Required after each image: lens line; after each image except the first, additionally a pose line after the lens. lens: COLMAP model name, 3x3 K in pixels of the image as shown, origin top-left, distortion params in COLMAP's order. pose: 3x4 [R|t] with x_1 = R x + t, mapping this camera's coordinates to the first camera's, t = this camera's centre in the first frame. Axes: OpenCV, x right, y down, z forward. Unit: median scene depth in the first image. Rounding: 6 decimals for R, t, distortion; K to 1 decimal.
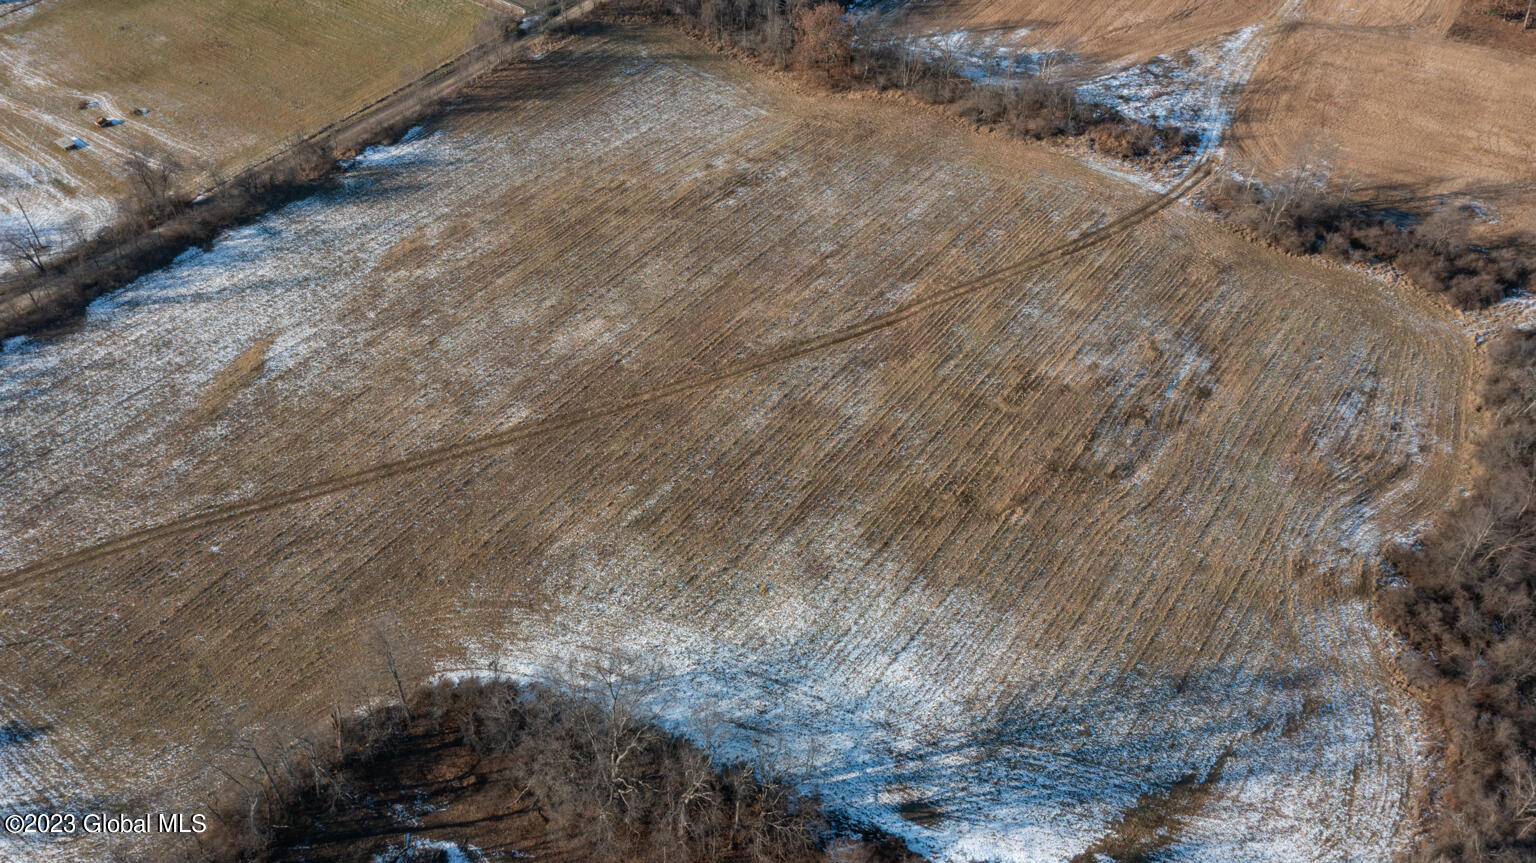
lens RADIAL K [[1218.4, 0, 766.3], [0, 1218.4, 422.2], [0, 0, 1]] dist [-0.020556, 0.002672]
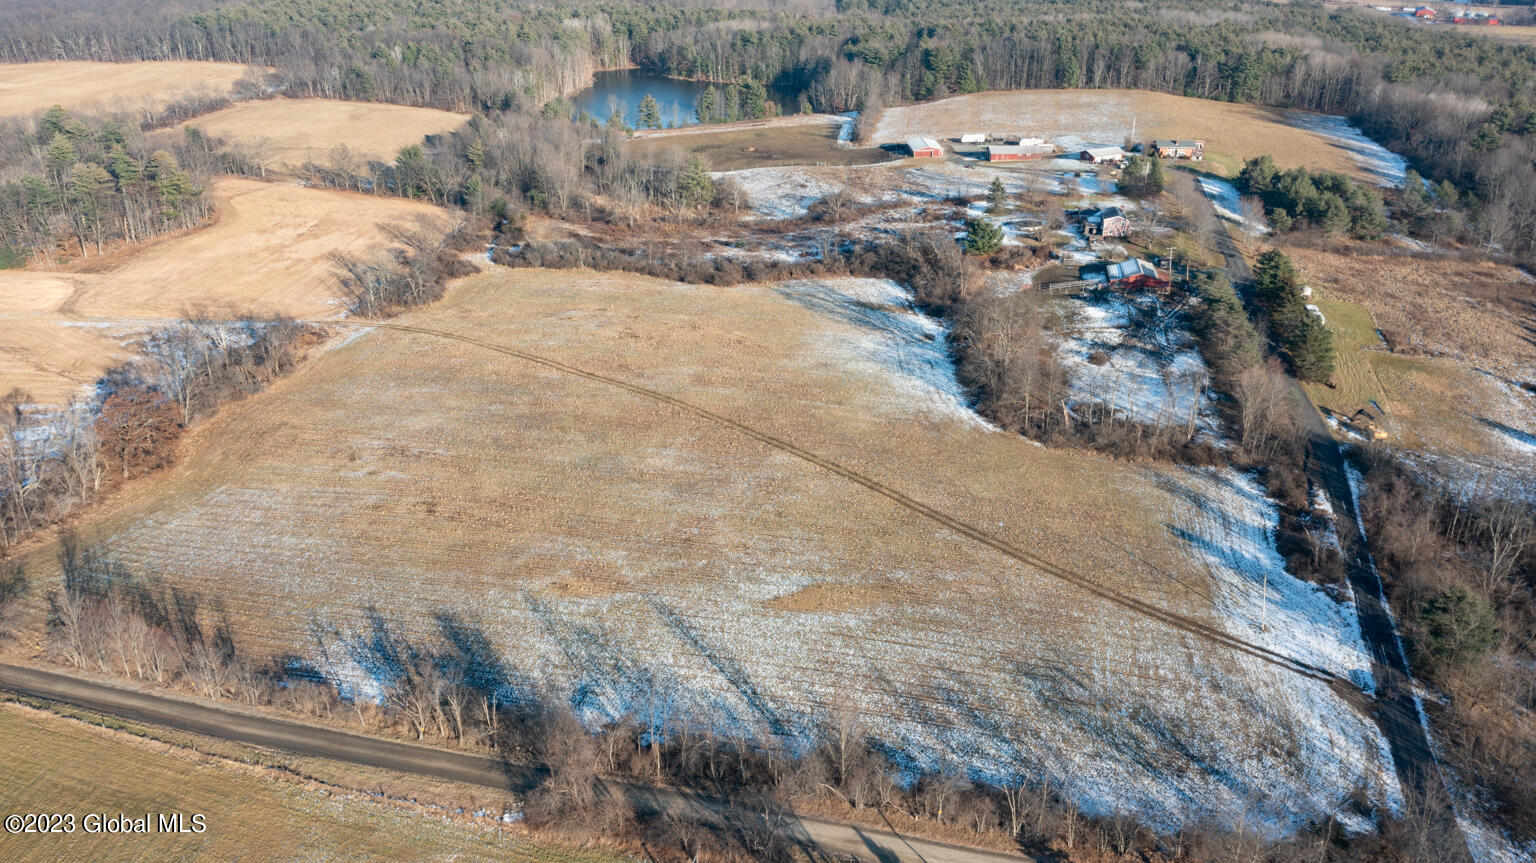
lens RADIAL K [[1217.7, 0, 764.3], [0, 1217.7, 424.3], [0, 0, 1]] dist [-0.021214, 0.003558]
pose [[-0.391868, -0.364573, 0.844705, -1.167515], [0.621339, 0.572250, 0.535227, -0.666434], [-0.678512, 0.734586, 0.002277, 0.903873]]
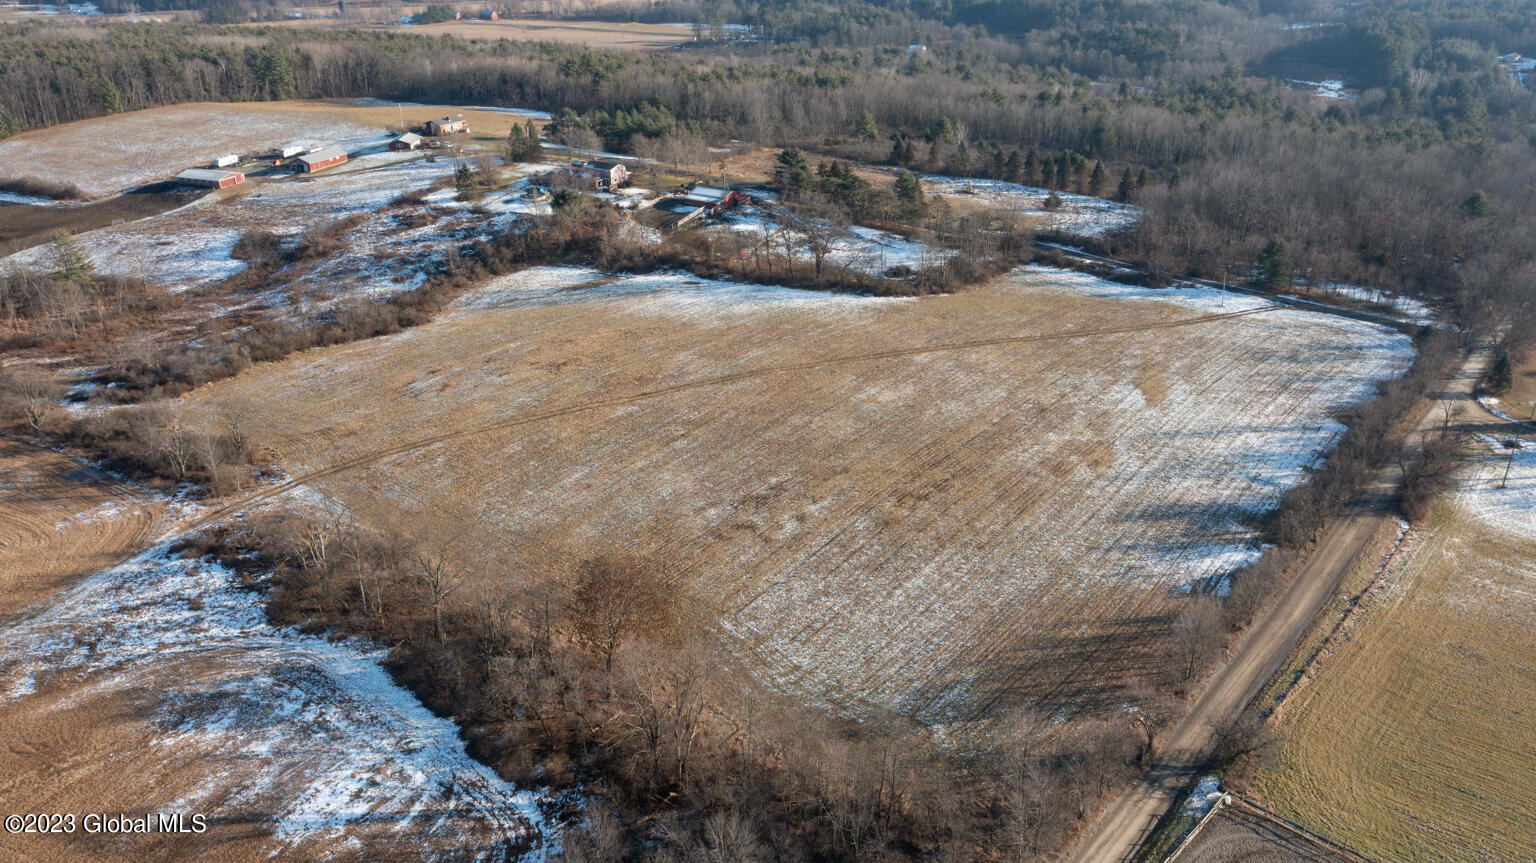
lens RADIAL K [[1208.7, 0, 768.0], [0, 1208.7, 431.5], [0, 0, 1]] dist [-0.019262, -0.001608]
pose [[-0.999671, 0.004587, 0.025220, -0.054355], [0.024882, 0.410120, 0.911692, -1.176350], [-0.006161, 0.912020, -0.410099, 1.533265]]
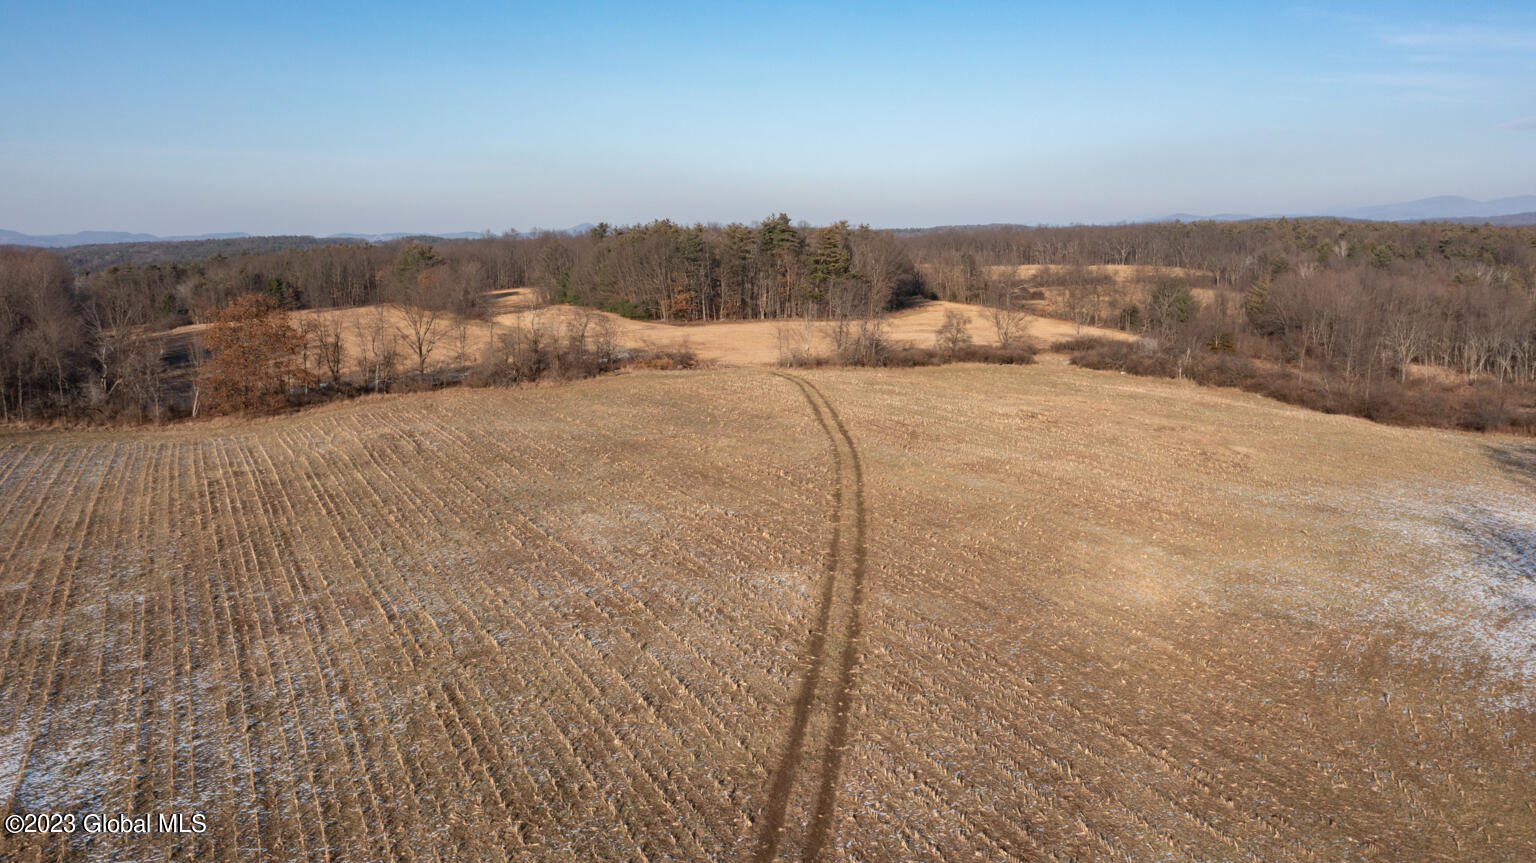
lens RADIAL K [[1217.7, 0, 764.3], [0, 1217.7, 424.3], [0, 0, 1]] dist [-0.021214, 0.003558]
pose [[0.475976, -0.131823, 0.869522, -0.540611], [0.589586, 0.781449, -0.204269, 0.034345], [-0.652560, 0.609886, 0.449672, 0.707140]]
